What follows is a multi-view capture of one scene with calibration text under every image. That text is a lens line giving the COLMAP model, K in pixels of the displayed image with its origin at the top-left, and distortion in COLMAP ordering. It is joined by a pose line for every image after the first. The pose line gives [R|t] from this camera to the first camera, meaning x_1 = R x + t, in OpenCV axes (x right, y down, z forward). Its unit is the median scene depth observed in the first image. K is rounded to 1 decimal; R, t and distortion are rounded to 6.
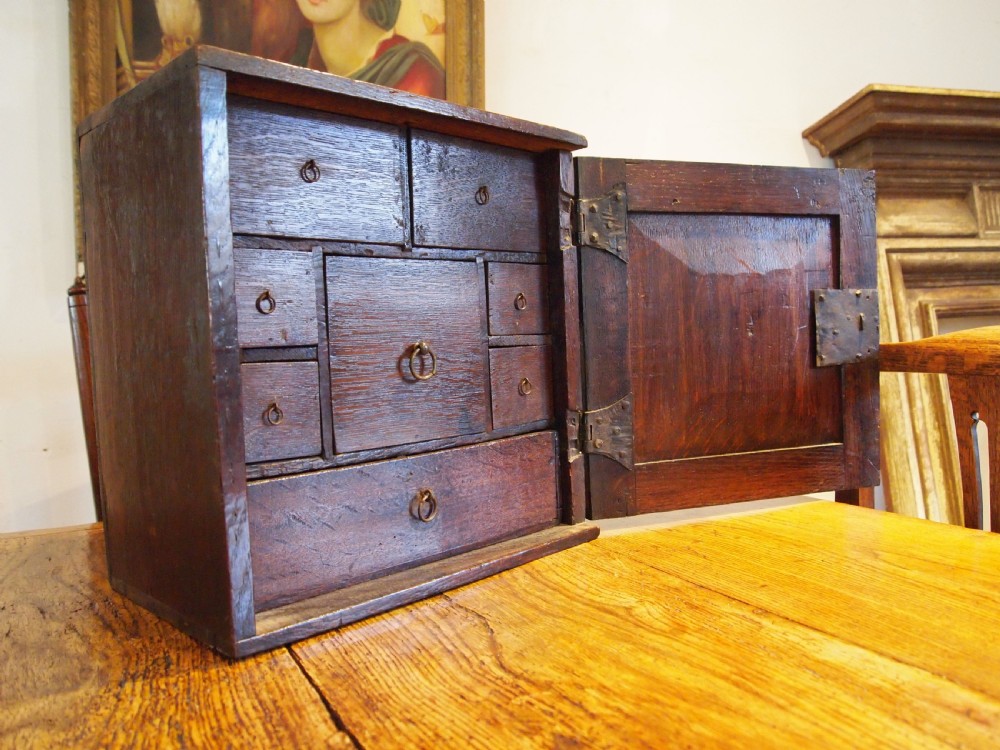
lens RADIAL K [[798.7, 0, 501.6], [0, 798.7, 373.5], [0, 0, 1]] dist [-0.050275, 0.008960]
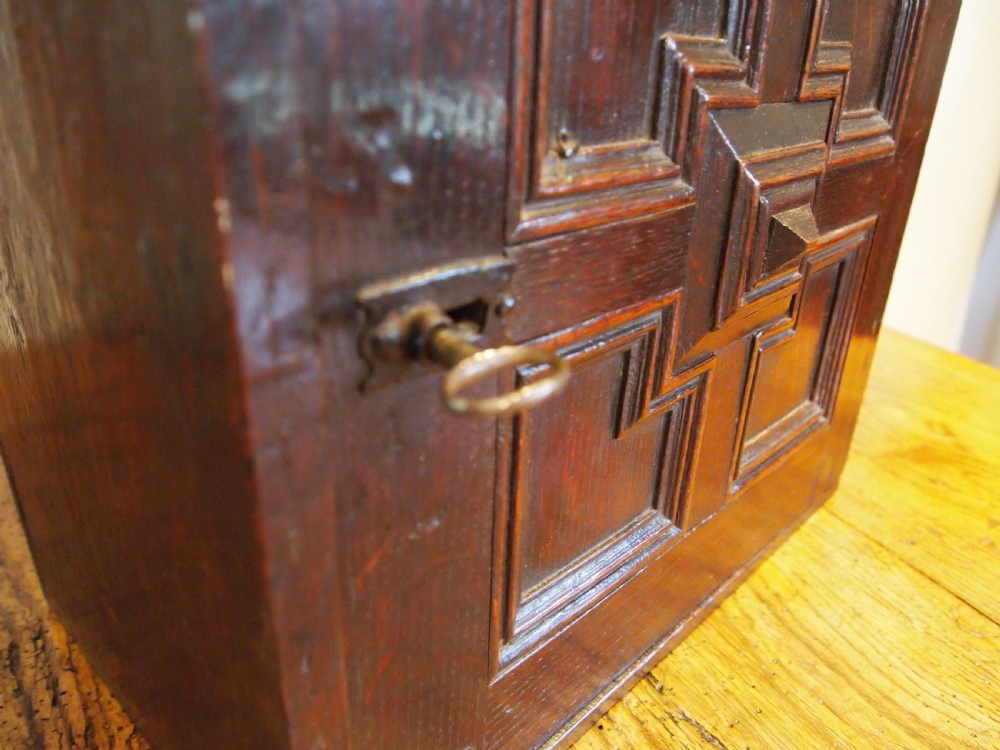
lens RADIAL K [[779.3, 0, 505.1], [0, 779.3, 381.0], [0, 0, 1]] dist [-0.044471, -0.002400]
pose [[0.996893, 0.071849, 0.032285, -0.203505], [-0.078737, 0.920630, 0.382415, -0.113325], [-0.002247, -0.383769, 0.923427, 0.571519]]
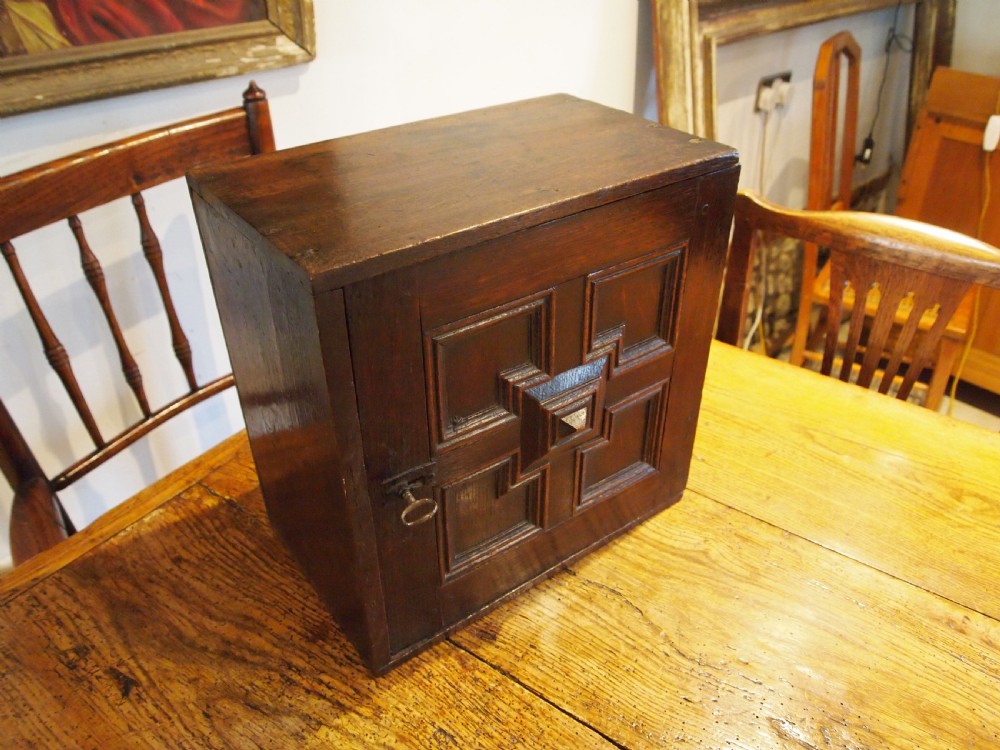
lens RADIAL K [[800.8, 0, 501.9], [0, 800.8, 377.5], [0, 0, 1]] dist [-0.040192, -0.004048]
pose [[0.901722, -0.219309, 0.372559, -0.565283], [-0.001139, 0.860568, 0.509335, -0.624060], [-0.432314, -0.459703, 0.775743, 0.202272]]
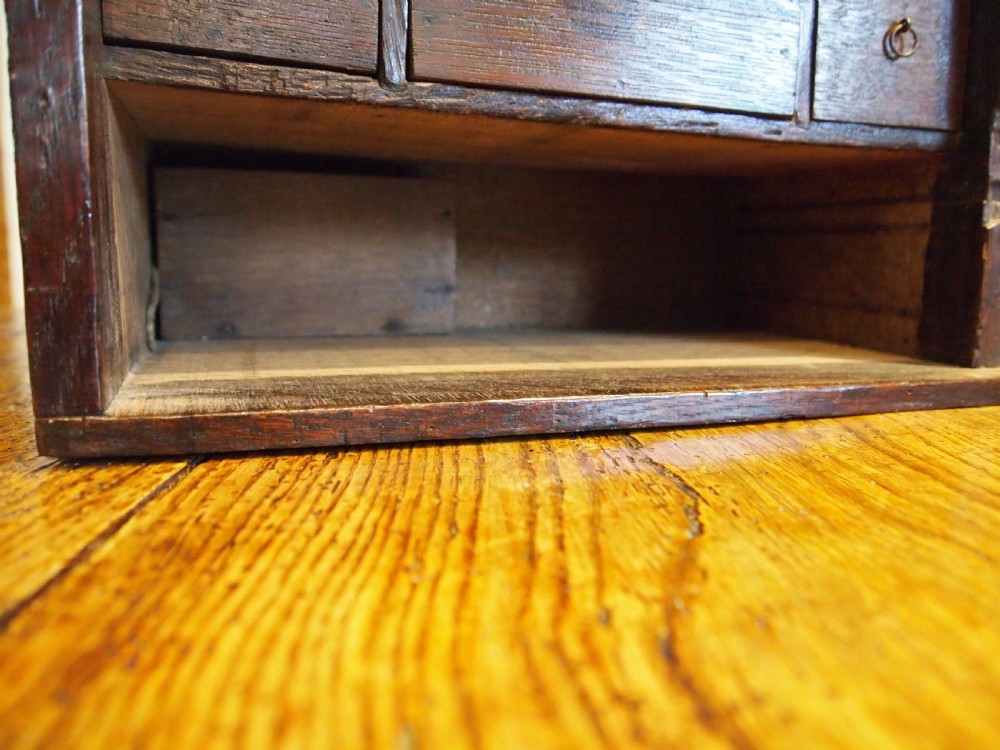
lens RADIAL K [[779.3, 0, 505.1], [0, 779.3, 381.0], [0, 0, 1]] dist [-0.044471, -0.002400]
pose [[0.902094, 0.127181, -0.412373, 0.035316], [-0.081300, 0.988561, 0.127035, 0.201998], [0.423812, -0.081071, 0.902114, 0.599682]]
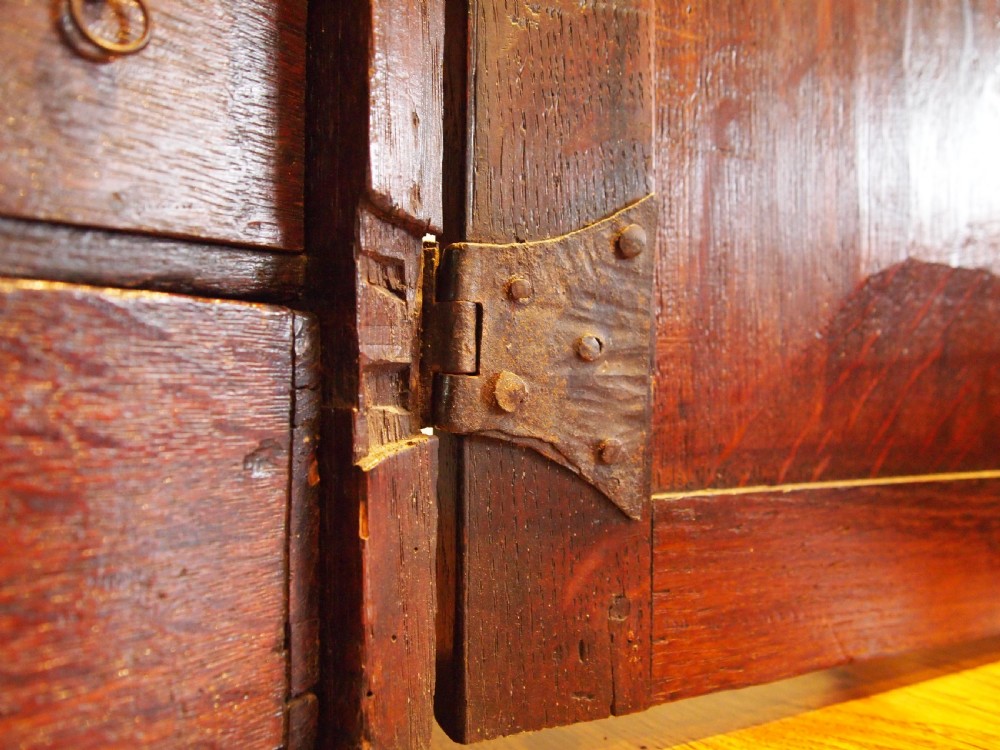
lens RADIAL K [[779.3, 0, 505.1], [0, 779.3, 381.0], [0, 0, 1]] dist [-0.044471, -0.002400]
pose [[0.991524, 0.053054, 0.118596, 0.118867], [-0.047082, 0.997505, -0.052601, 0.120356], [-0.121091, 0.046571, 0.991548, 0.987154]]
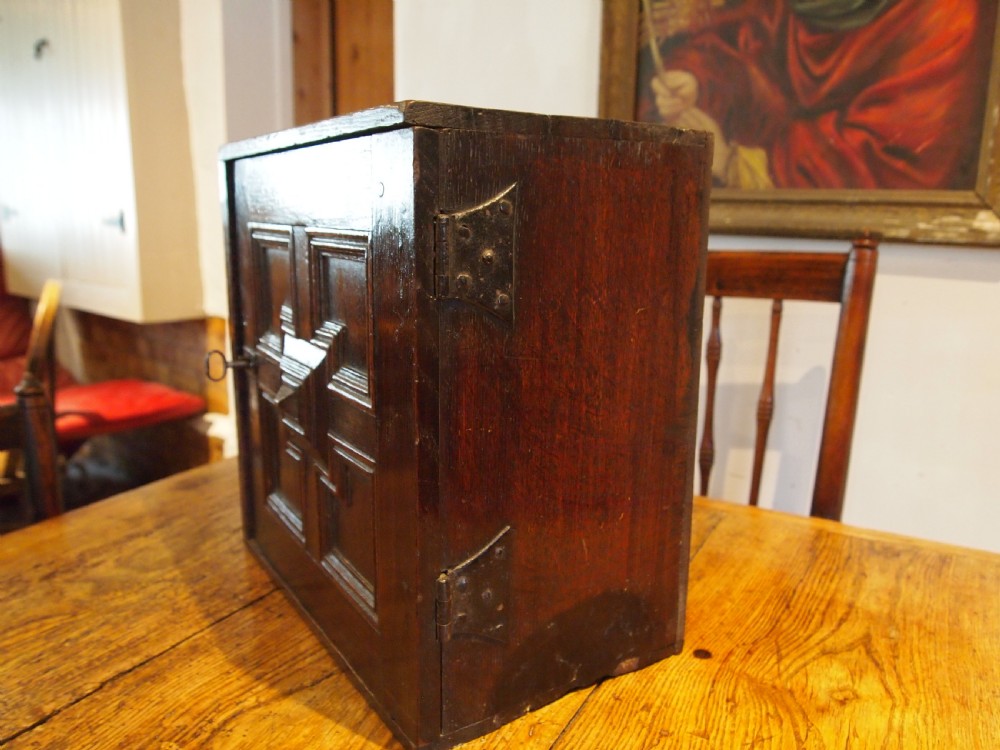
lens RADIAL K [[779.3, 0, 505.1], [0, 779.3, 381.0], [0, 0, 1]] dist [-0.044471, -0.002400]
pose [[0.528430, 0.221170, -0.819662, 0.757115], [-0.075888, 0.973911, 0.213866, -0.261877], [0.845578, -0.050811, 0.531428, 0.610447]]
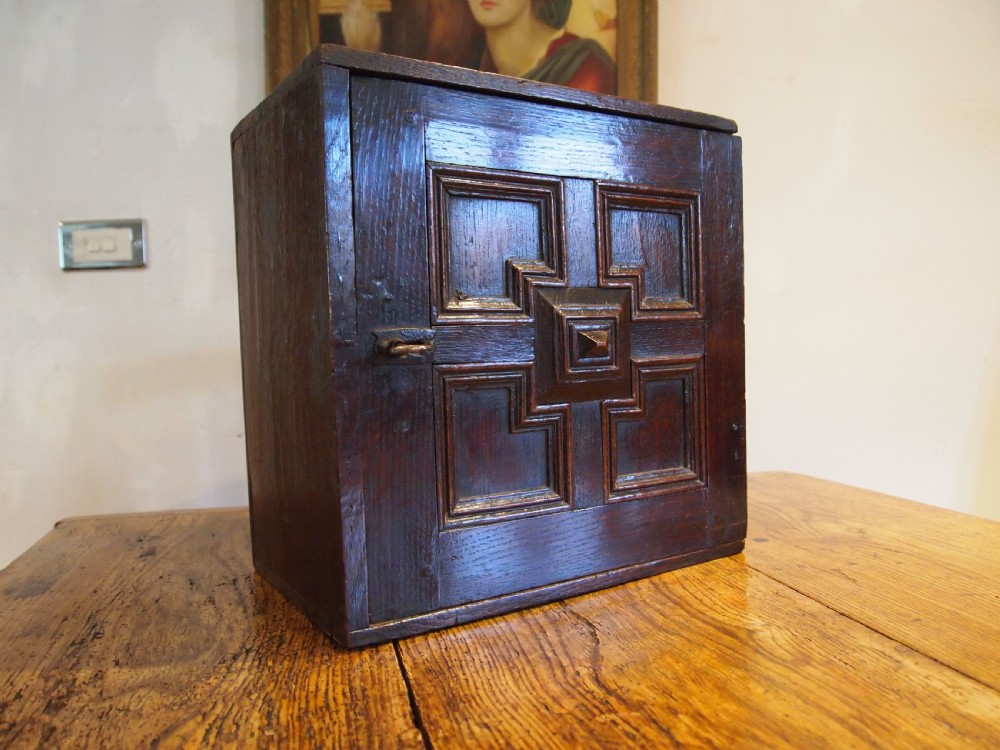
lens RADIAL K [[794.8, 0, 500.0], [0, 794.8, 375.0], [0, 0, 1]] dist [-0.049454, 0.008589]
pose [[0.968937, 0.020933, -0.246422, 0.089296], [-0.020873, 0.999778, 0.002858, 0.002972], [0.246427, 0.002374, 0.969158, 0.043328]]
